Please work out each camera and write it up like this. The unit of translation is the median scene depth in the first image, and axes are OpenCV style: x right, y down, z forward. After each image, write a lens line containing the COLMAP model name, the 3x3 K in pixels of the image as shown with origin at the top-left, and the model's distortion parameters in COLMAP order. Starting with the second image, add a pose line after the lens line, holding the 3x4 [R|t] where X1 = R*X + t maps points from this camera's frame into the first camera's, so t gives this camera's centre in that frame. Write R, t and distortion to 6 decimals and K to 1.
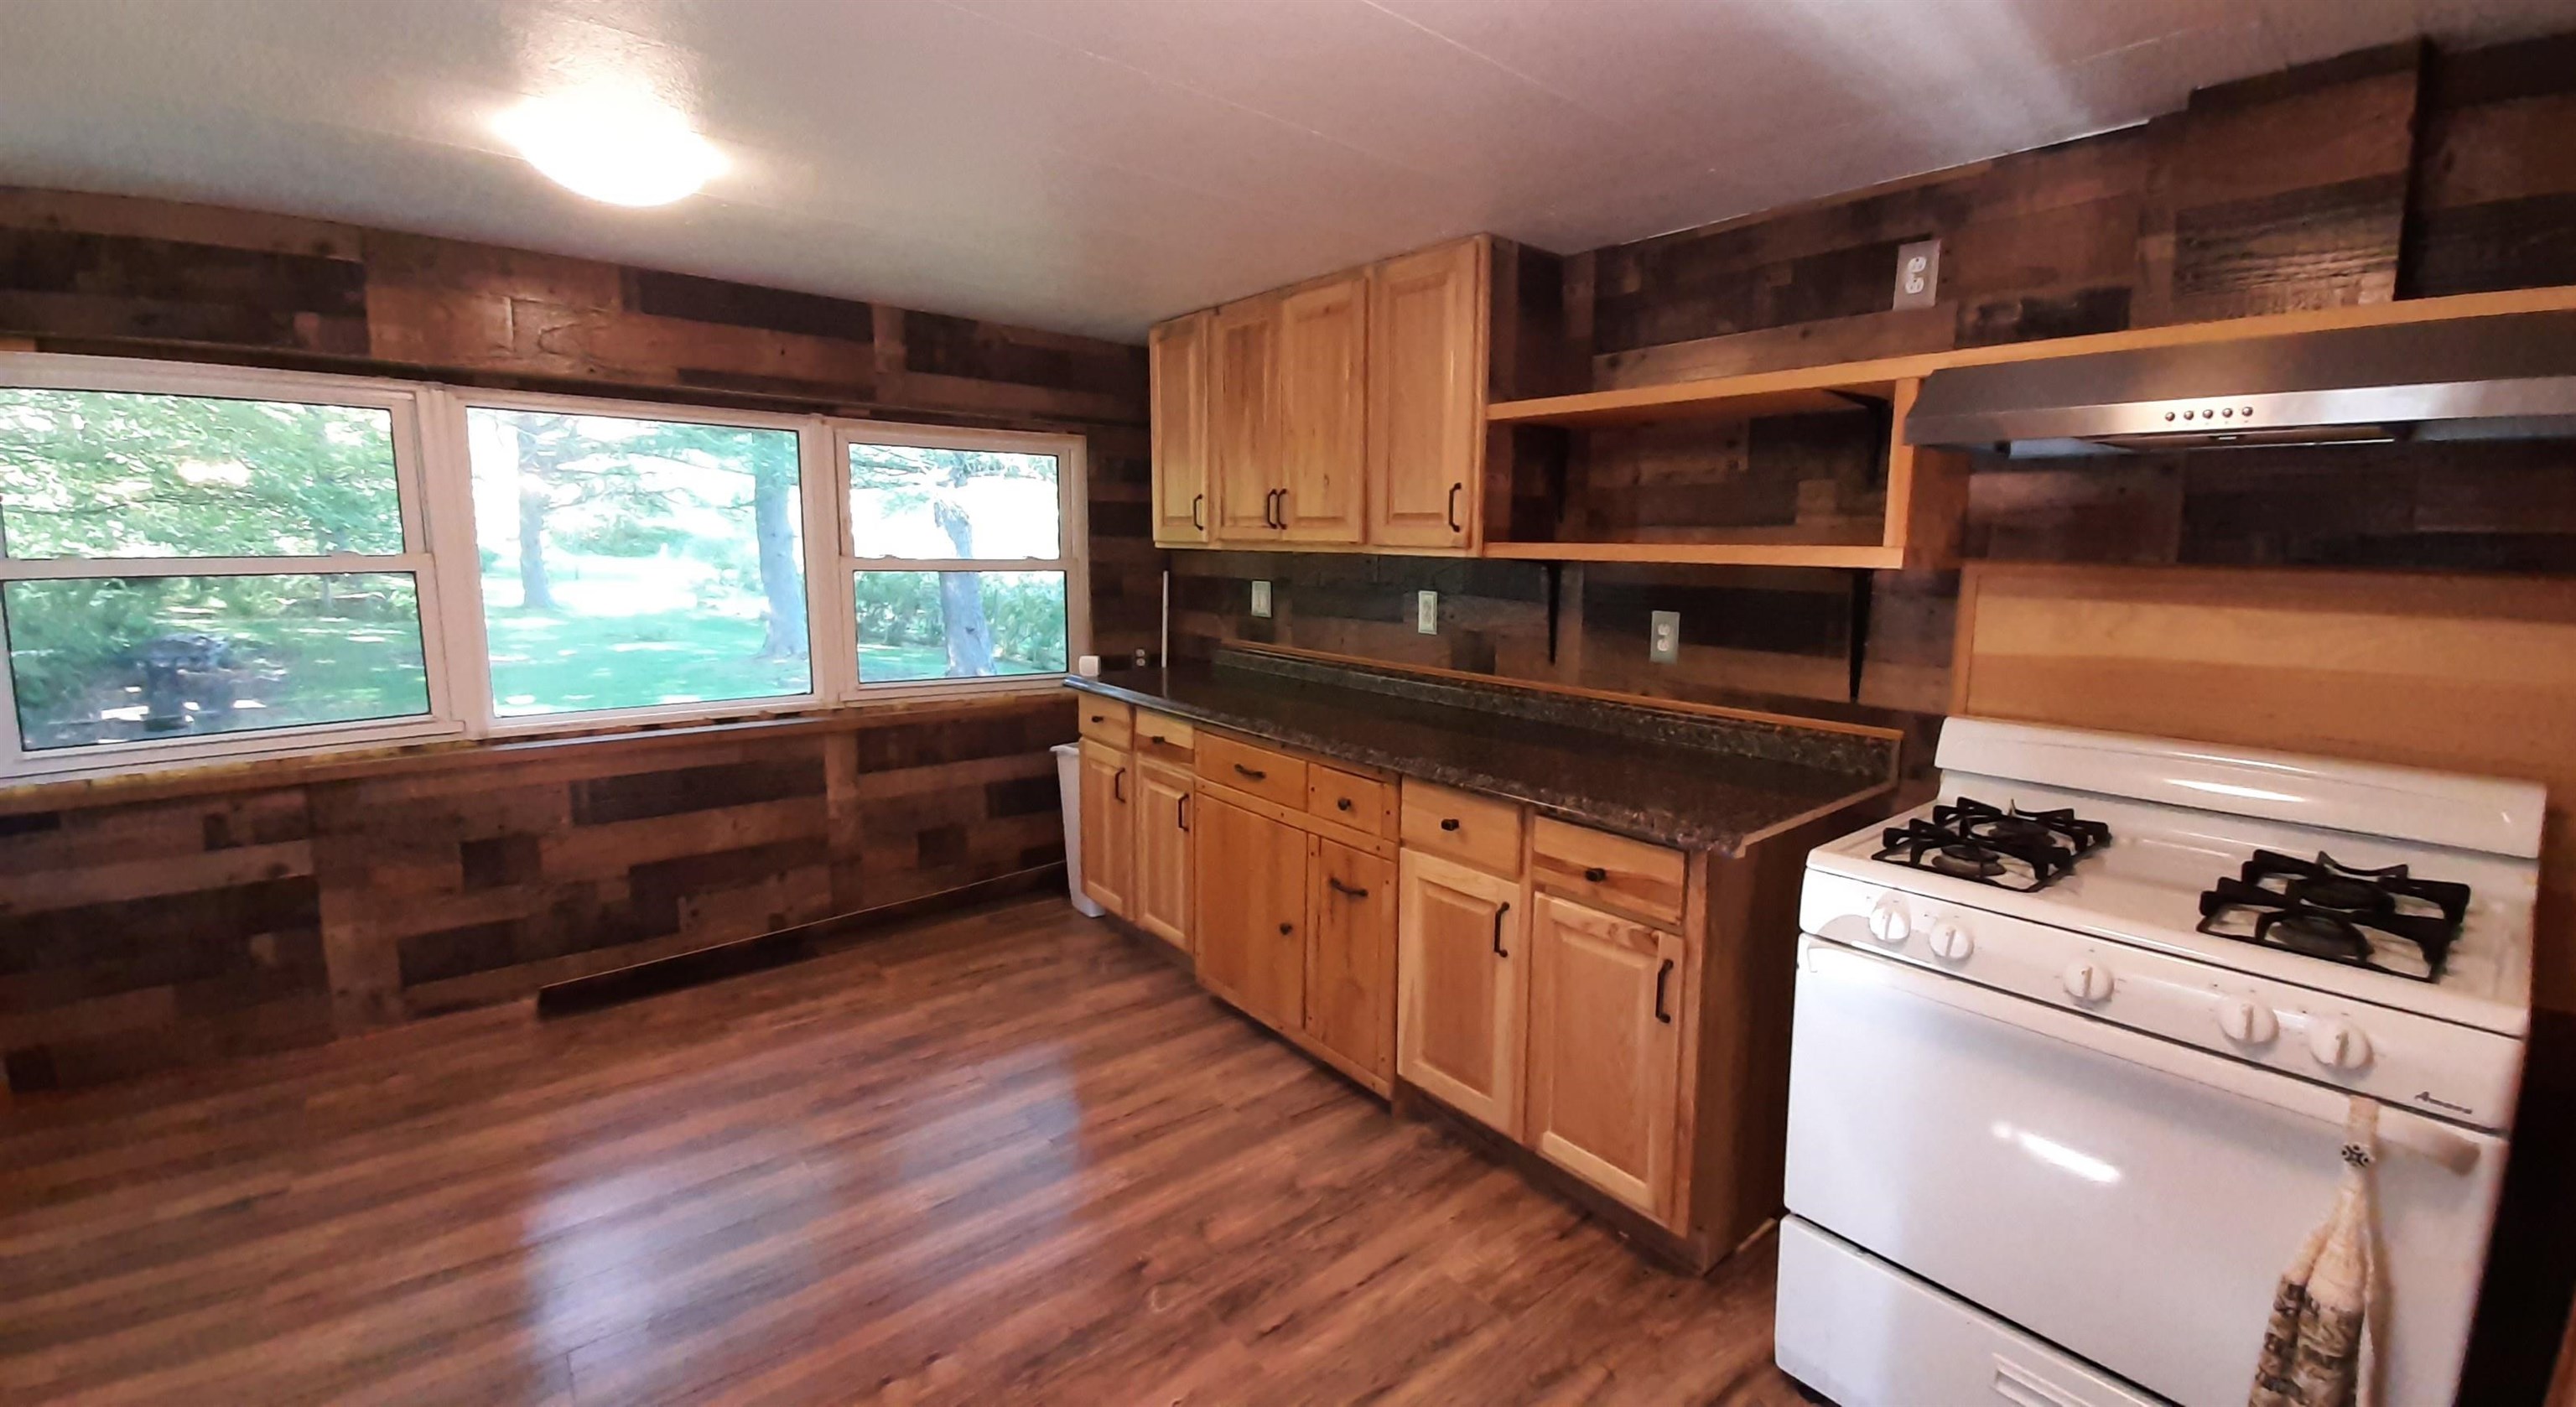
lens RADIAL K [[1045.8, 0, 1367.3], [0, 1045.8, 685.7], [0, 0, 1]] dist [0.000765, -0.008892]
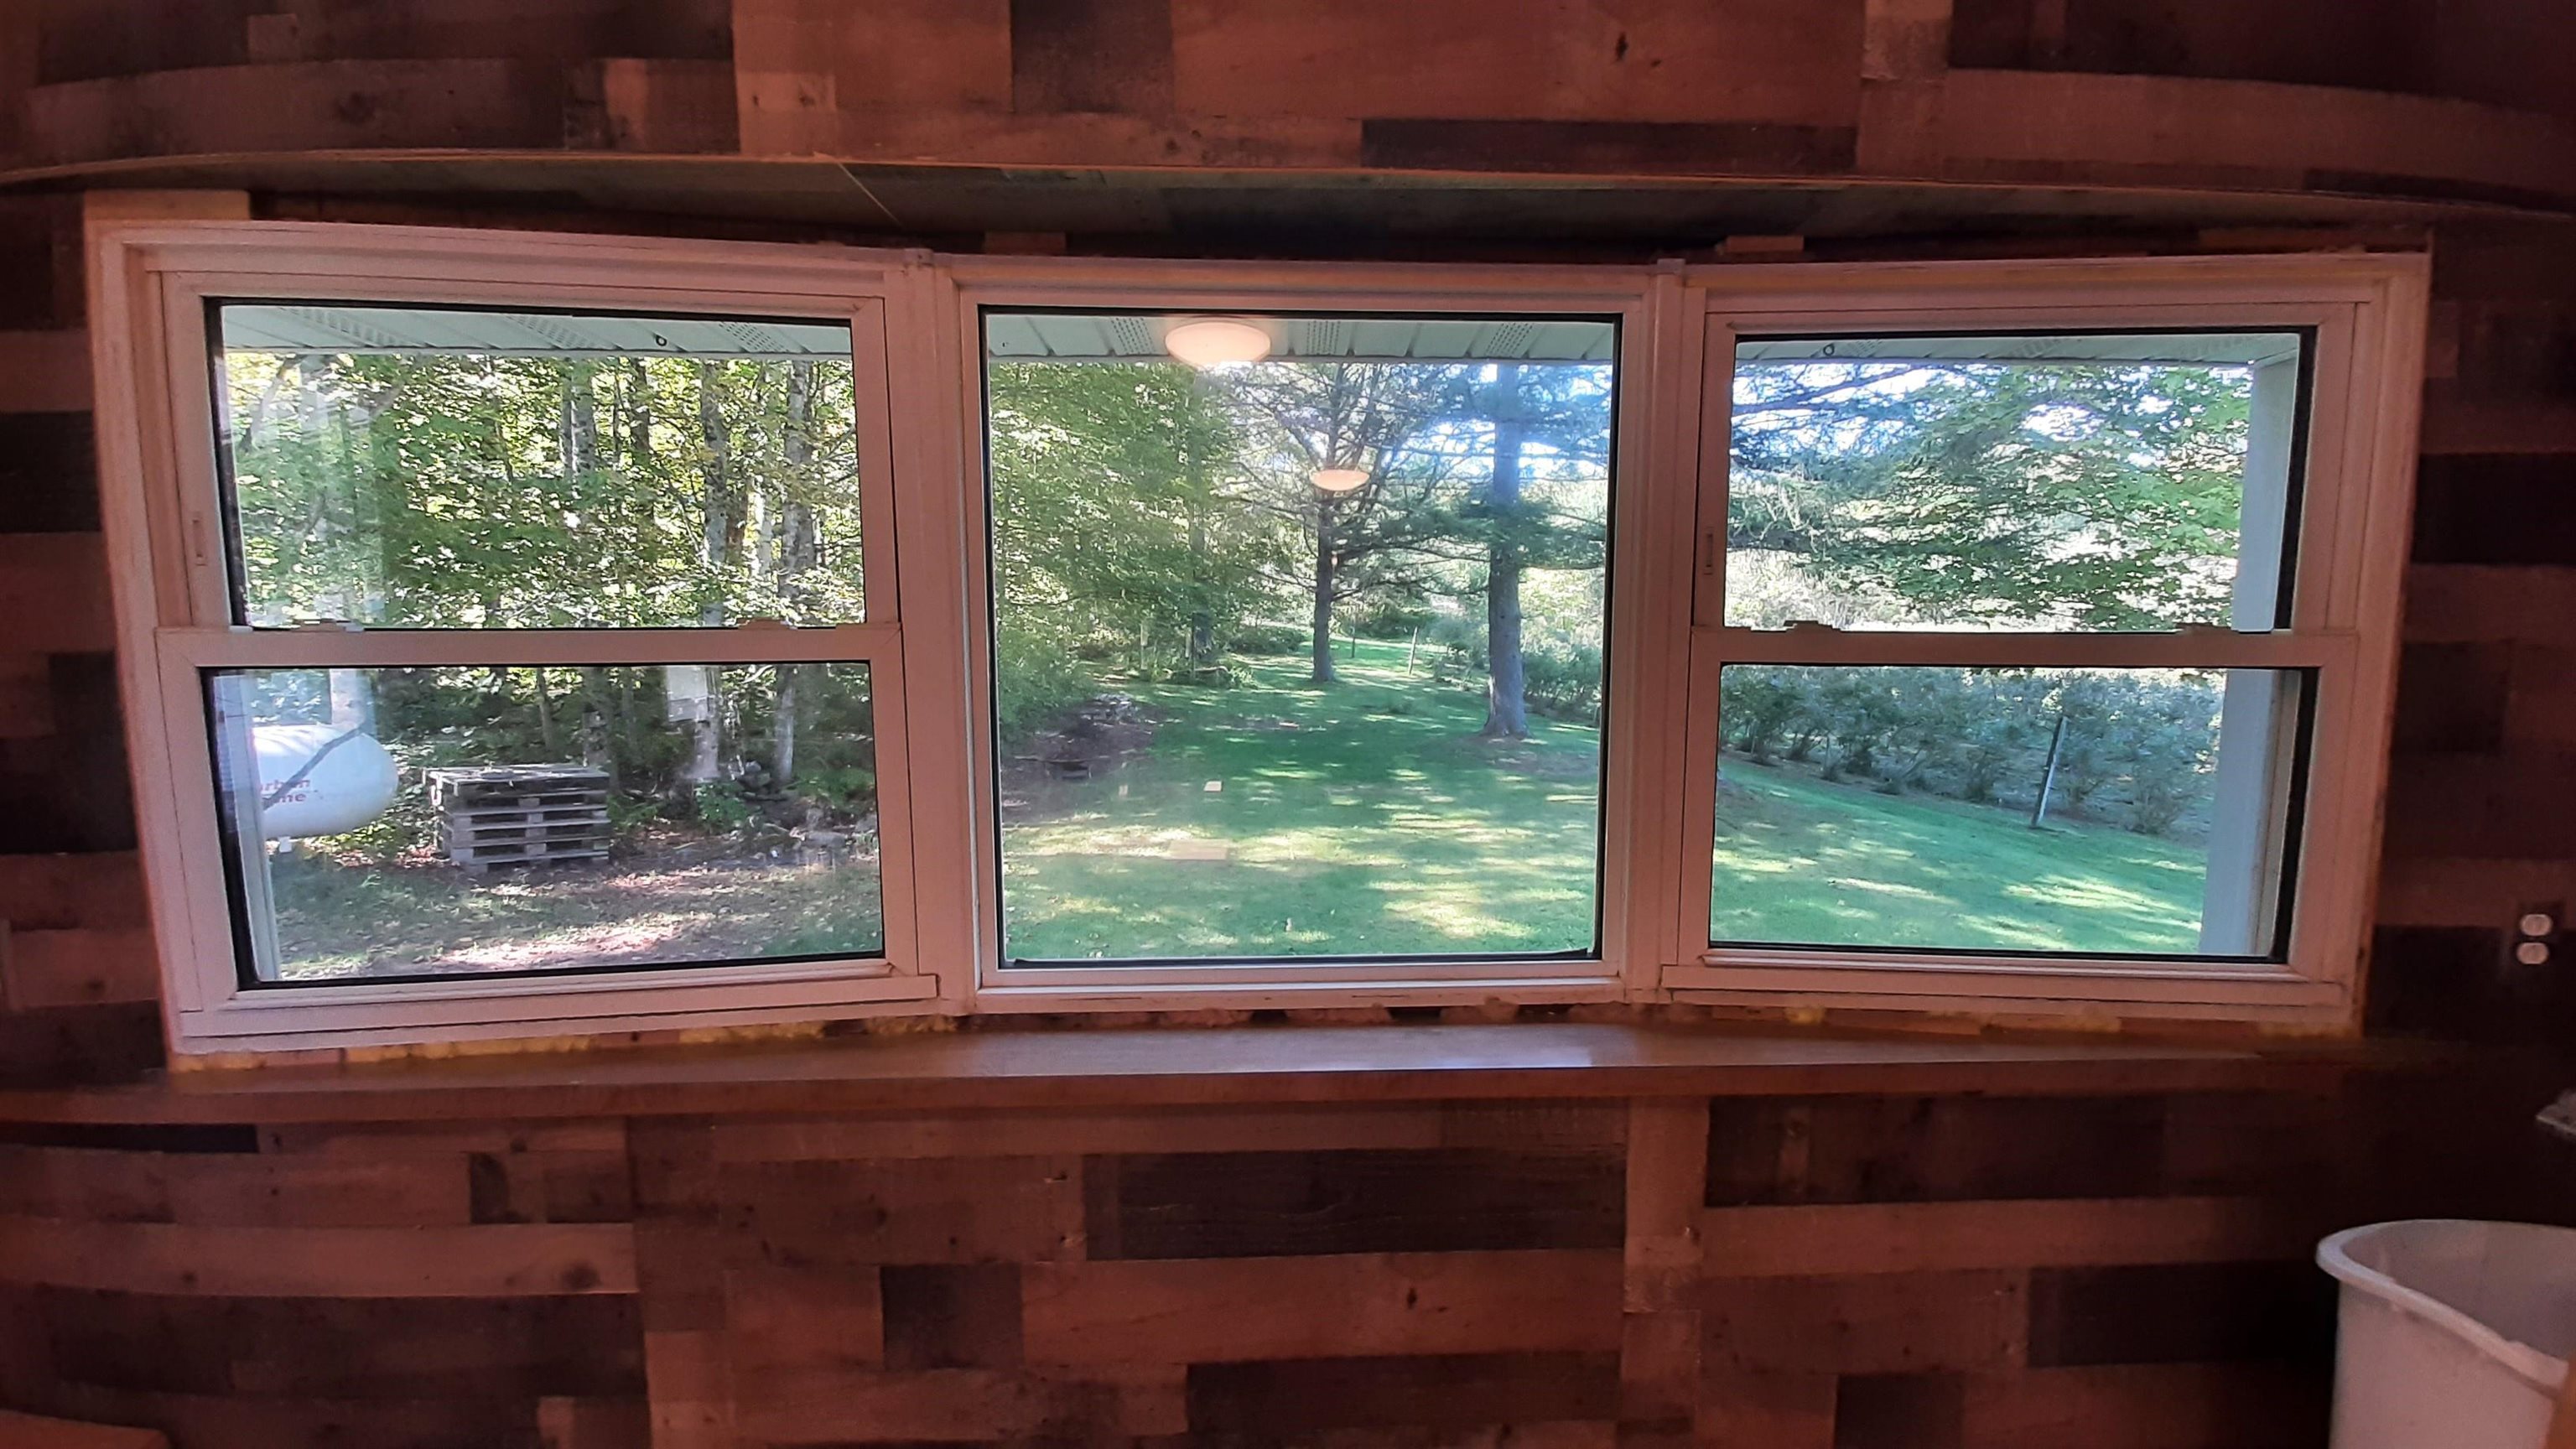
lens RADIAL K [[993.8, 0, 1333.7], [0, 993.8, 724.5], [0, 0, 1]] dist [0.000640, 0.000024]
pose [[0.780047, 0.051798, -0.623573, -0.383959], [-0.074183, 0.997195, -0.009964, -0.075548], [0.621308, 0.054031, 0.781702, 0.640009]]
